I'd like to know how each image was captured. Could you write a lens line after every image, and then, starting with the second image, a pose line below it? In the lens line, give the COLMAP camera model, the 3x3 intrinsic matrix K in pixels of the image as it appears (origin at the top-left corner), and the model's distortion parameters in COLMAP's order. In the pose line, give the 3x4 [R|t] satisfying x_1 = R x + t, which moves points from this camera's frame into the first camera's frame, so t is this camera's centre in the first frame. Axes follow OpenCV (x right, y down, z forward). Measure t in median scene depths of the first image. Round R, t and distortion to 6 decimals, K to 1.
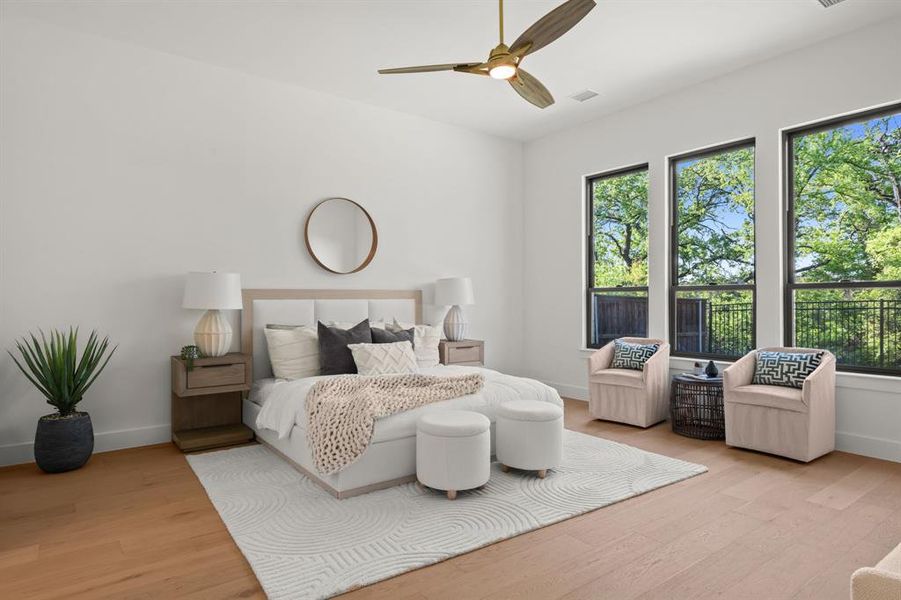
lens RADIAL K [[518.9, 0, 450.2], [0, 518.9, 295.6], [0, 0, 1]] dist [0.001671, -0.000007]
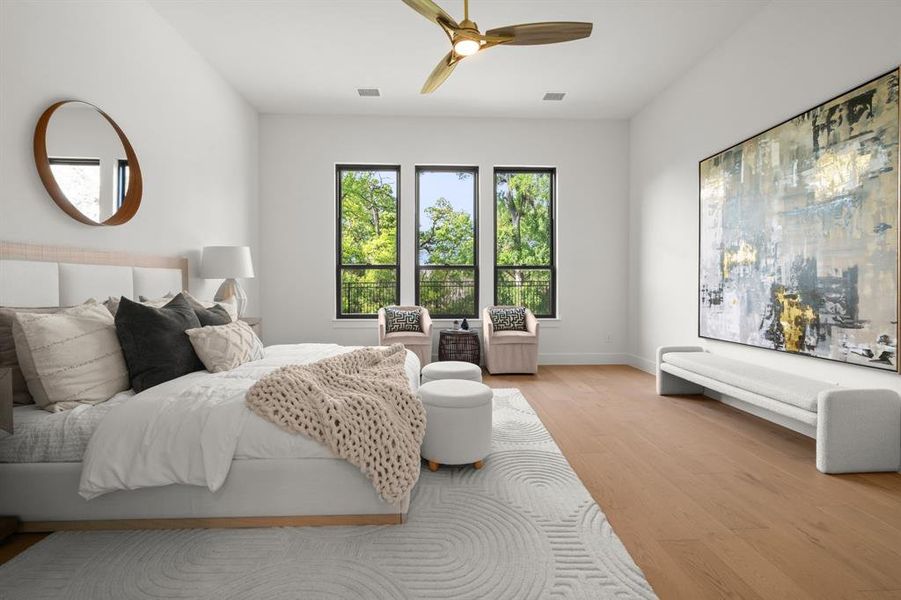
lens RADIAL K [[409.9, 0, 451.4], [0, 409.9, 287.8], [0, 0, 1]] dist [-0.004599, -0.000205]
pose [[0.560406, -0.005008, 0.828203, -0.430228], [-0.007491, 0.999910, 0.011115, 0.030065], [-0.828184, -0.012433, 0.560319, 0.401928]]
